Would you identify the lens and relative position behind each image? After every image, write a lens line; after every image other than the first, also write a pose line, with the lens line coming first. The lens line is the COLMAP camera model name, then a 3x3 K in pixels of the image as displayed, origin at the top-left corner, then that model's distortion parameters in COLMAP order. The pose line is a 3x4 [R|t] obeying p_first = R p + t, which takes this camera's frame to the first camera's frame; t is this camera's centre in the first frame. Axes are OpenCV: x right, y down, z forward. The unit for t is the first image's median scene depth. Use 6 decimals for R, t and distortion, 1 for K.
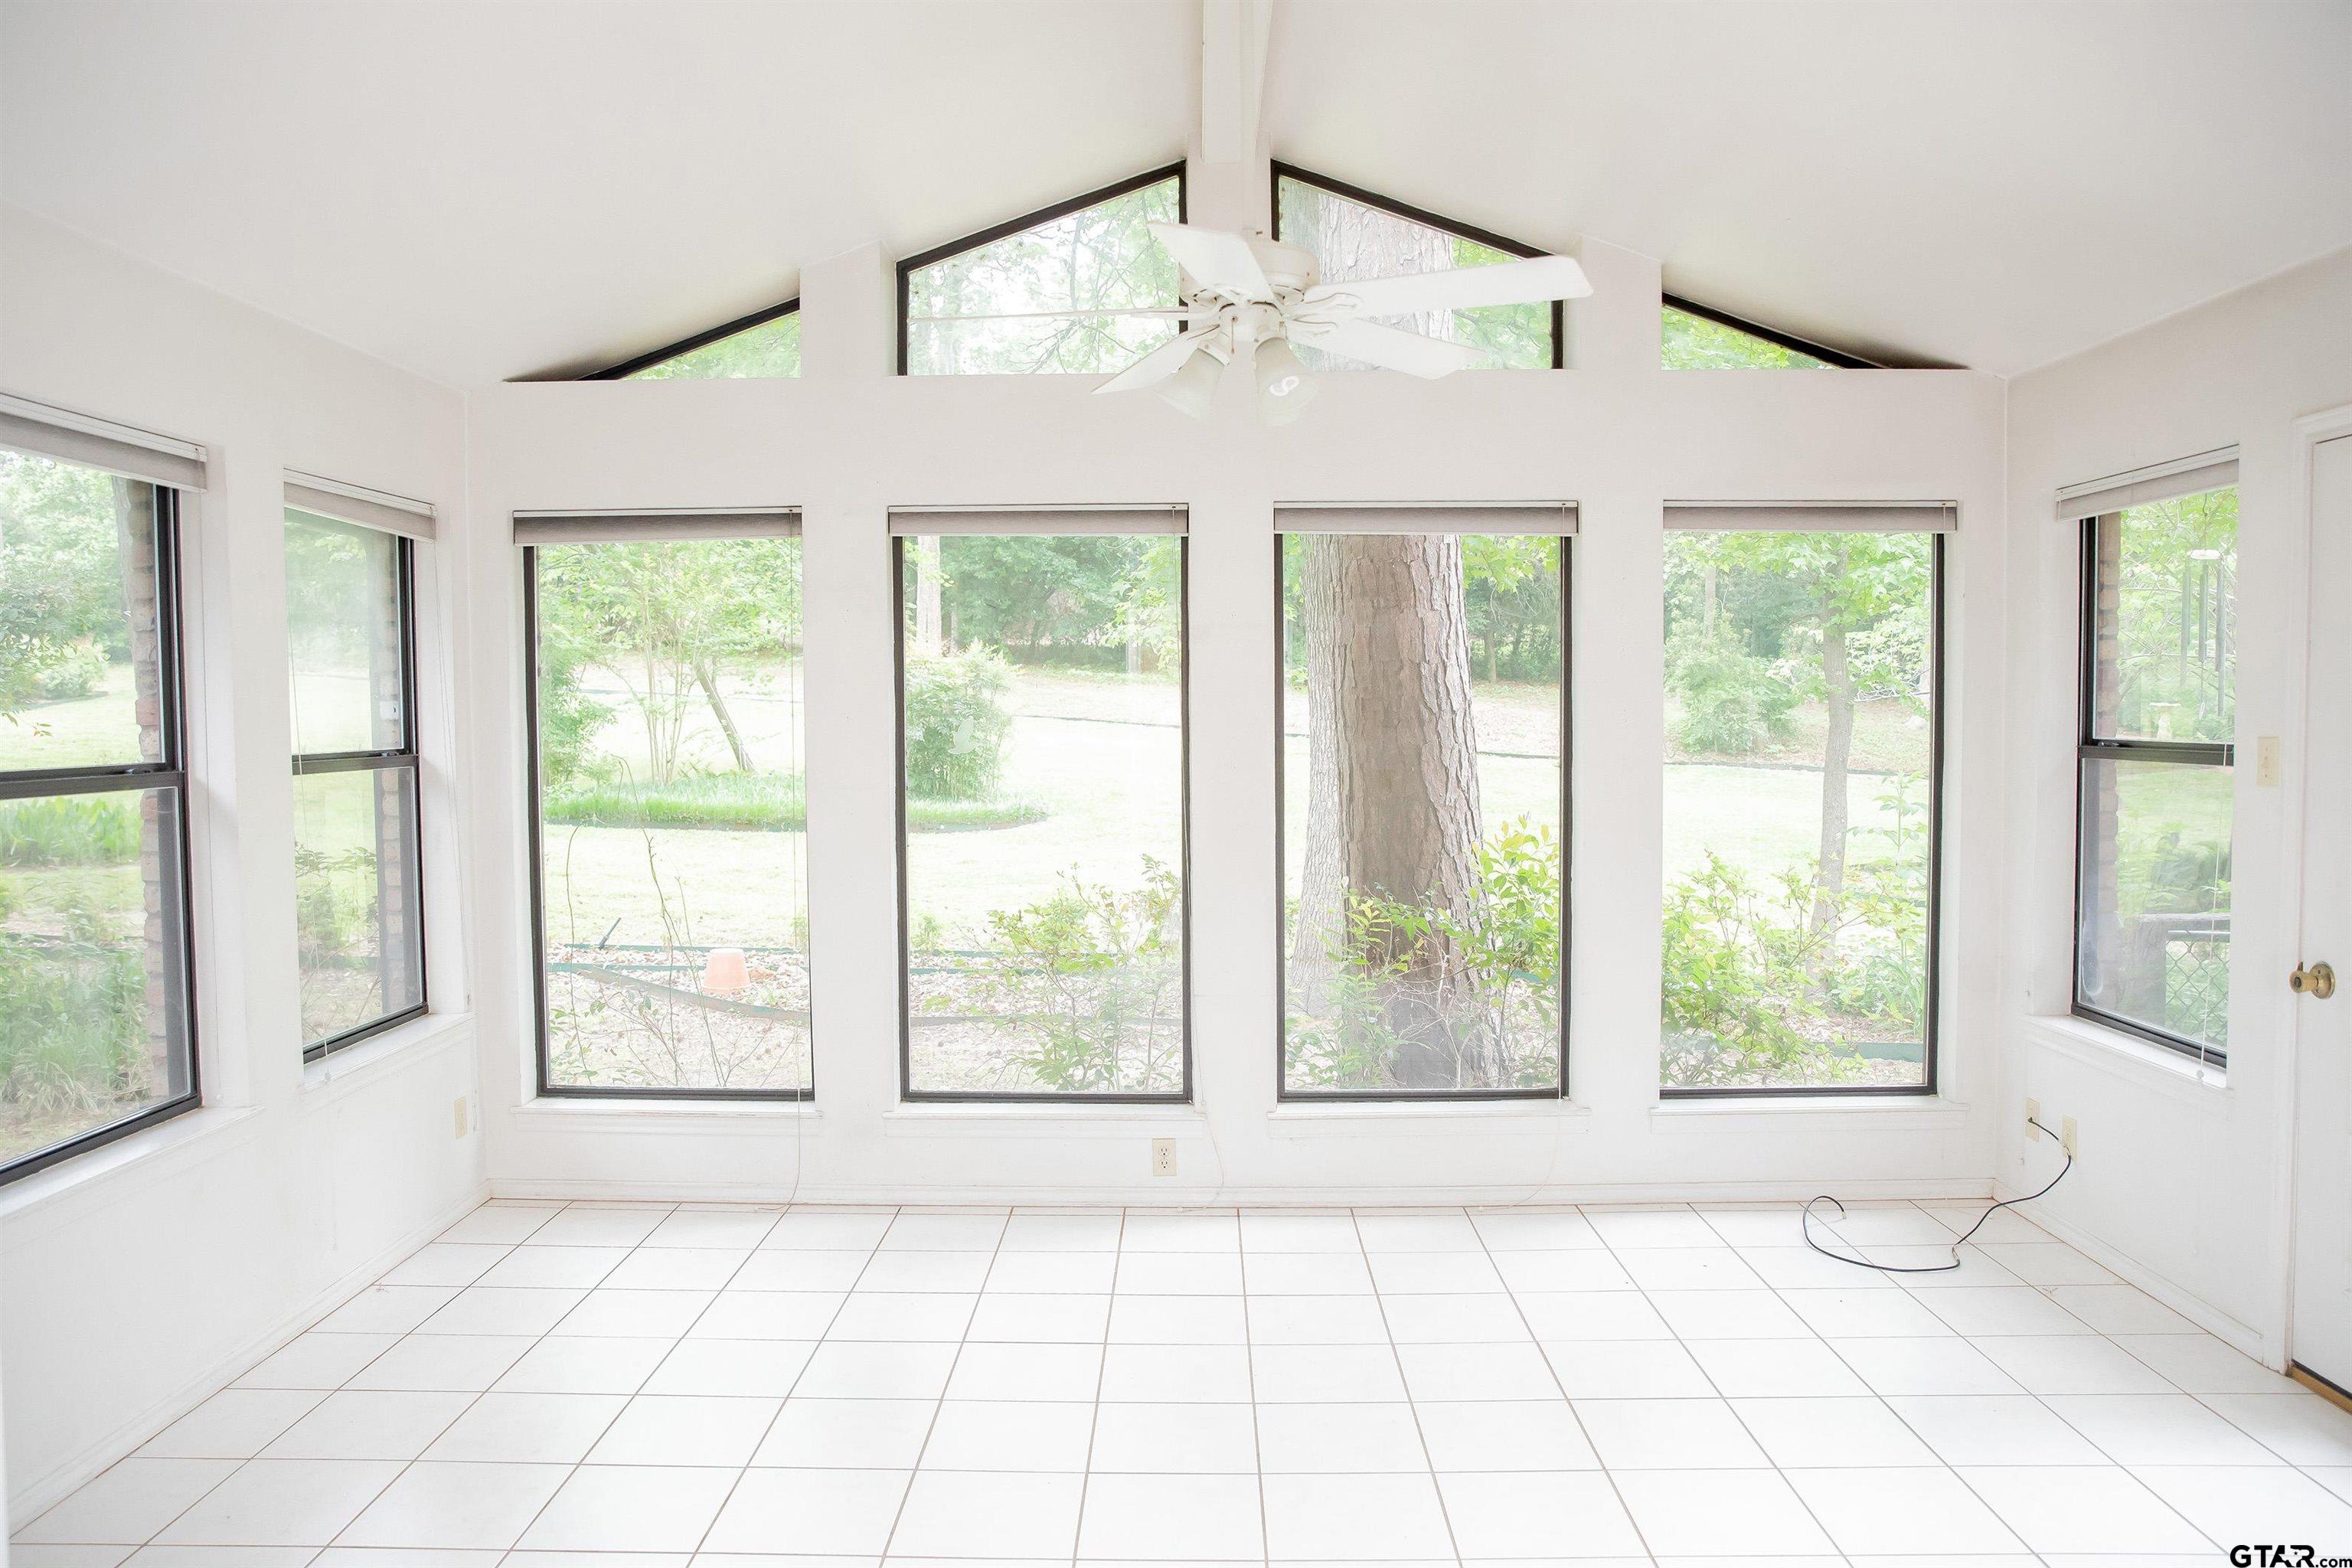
lens RADIAL K [[1610.4, 0, 1162.9], [0, 1610.4, 783.5], [0, 0, 1]] dist [-0.111981, 0.092607]
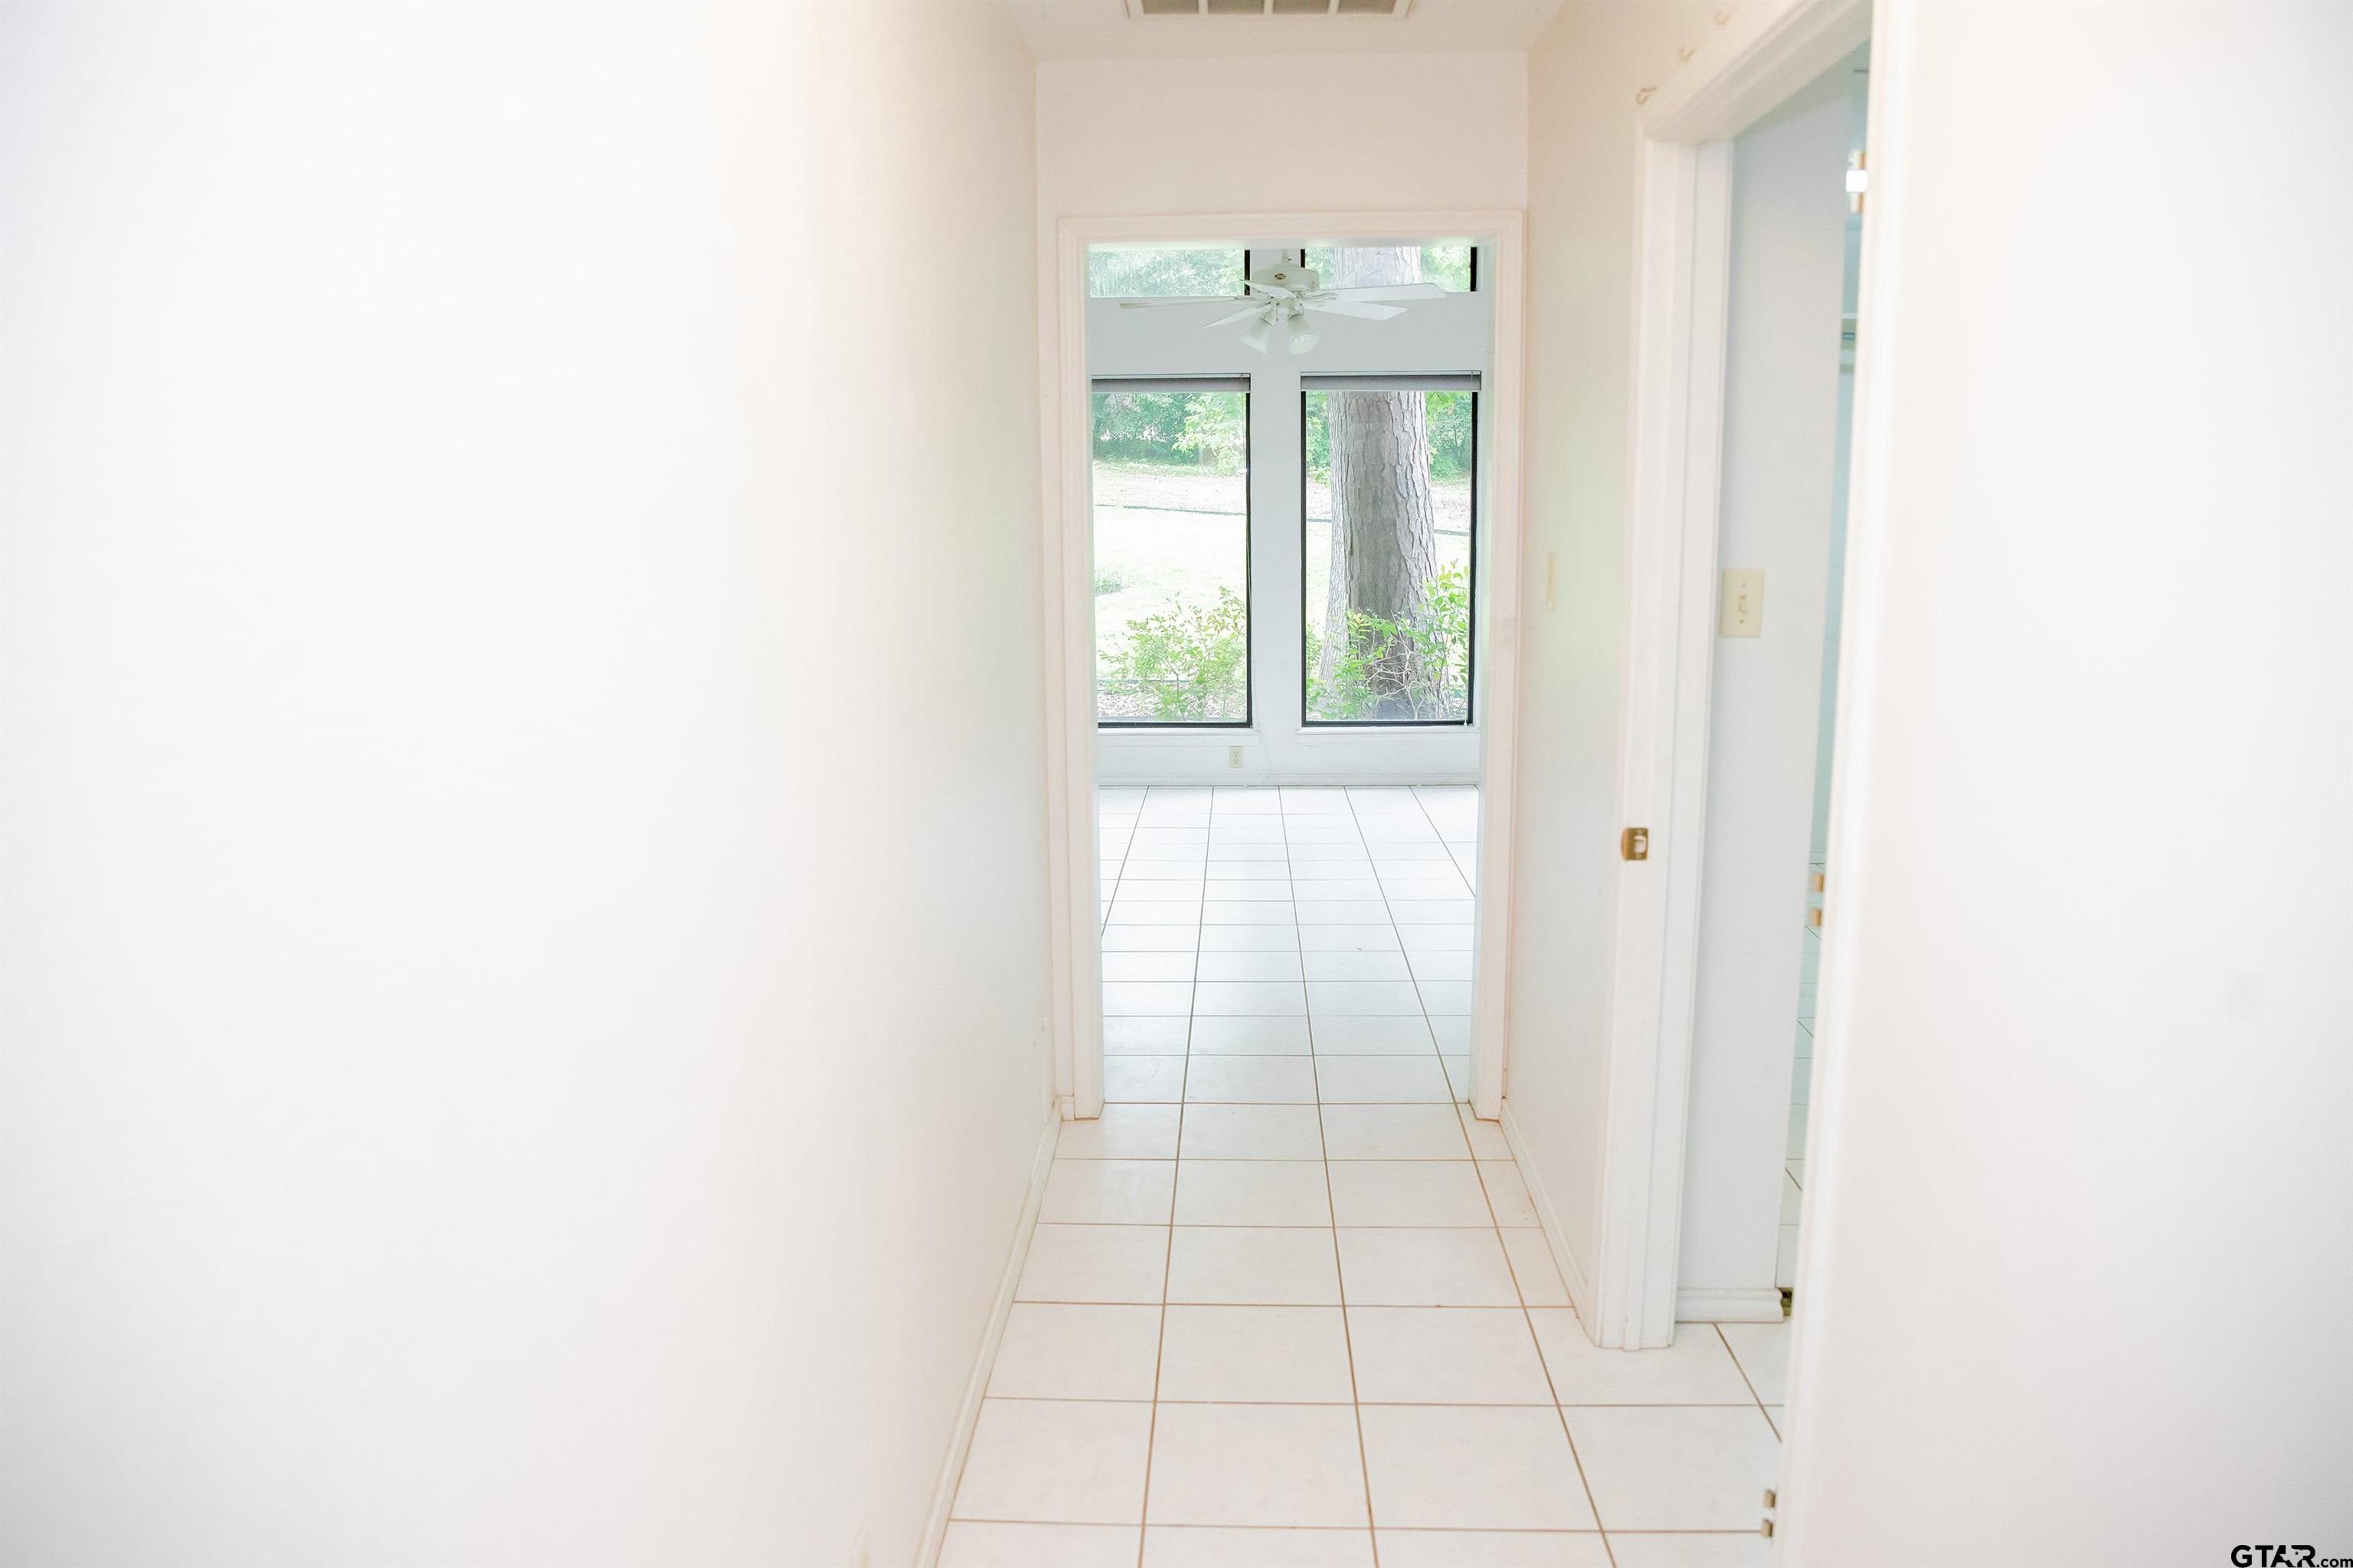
lens RADIAL K [[1611.2, 0, 1163.4], [0, 1611.2, 783.5], [0, 0, 1]] dist [-0.111981, 0.092607]
pose [[0.999678, -0.000843, -0.025354, -0.030127], [0.004094, 0.991709, 0.128439, 0.034332], [0.025036, -0.128502, 0.991393, -0.657357]]
